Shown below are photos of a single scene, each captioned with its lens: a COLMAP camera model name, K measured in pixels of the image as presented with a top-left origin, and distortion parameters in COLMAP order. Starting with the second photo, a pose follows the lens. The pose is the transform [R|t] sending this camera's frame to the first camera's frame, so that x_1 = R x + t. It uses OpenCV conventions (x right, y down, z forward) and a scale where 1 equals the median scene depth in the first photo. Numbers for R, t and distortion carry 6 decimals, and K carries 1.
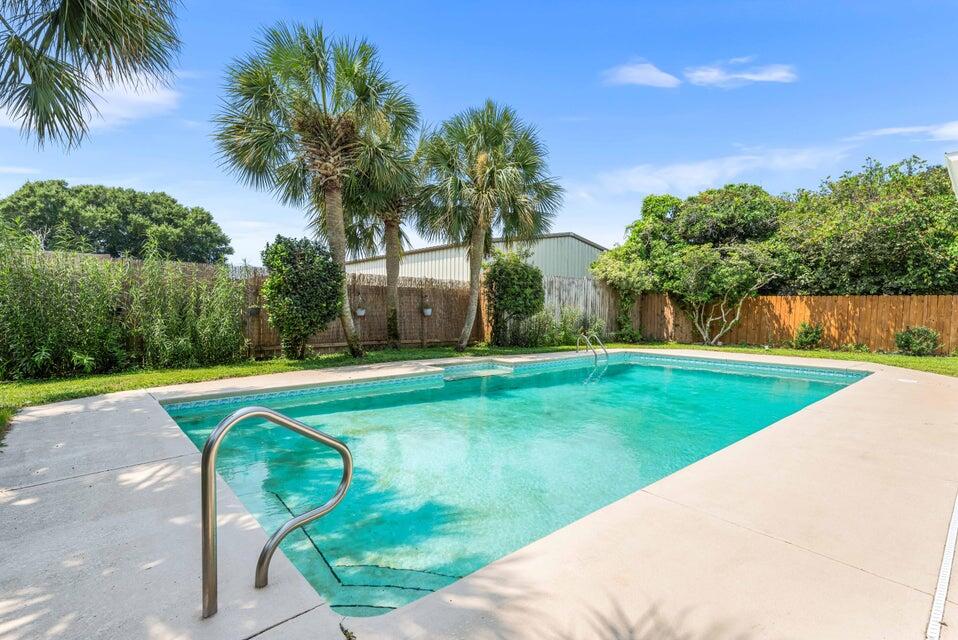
lens RADIAL K [[456.7, 0, 481.3], [0, 456.7, 316.7], [0, 0, 1]] dist [0.001589, 0.000616]
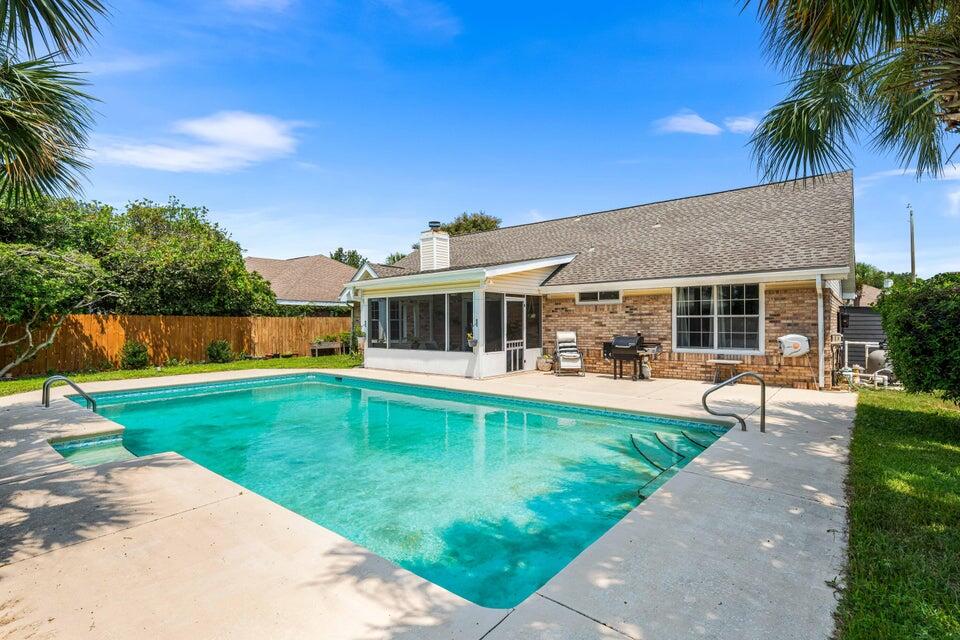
lens RADIAL K [[457.6, 0, 482.3], [0, 457.6, 316.6], [0, 0, 1]] dist [0.001589, 0.000616]
pose [[-0.148770, 0.002934, 0.988867, -0.512835], [0.021119, 0.999777, 0.000211, -0.034551], [-0.988646, 0.020915, -0.148799, 0.502064]]
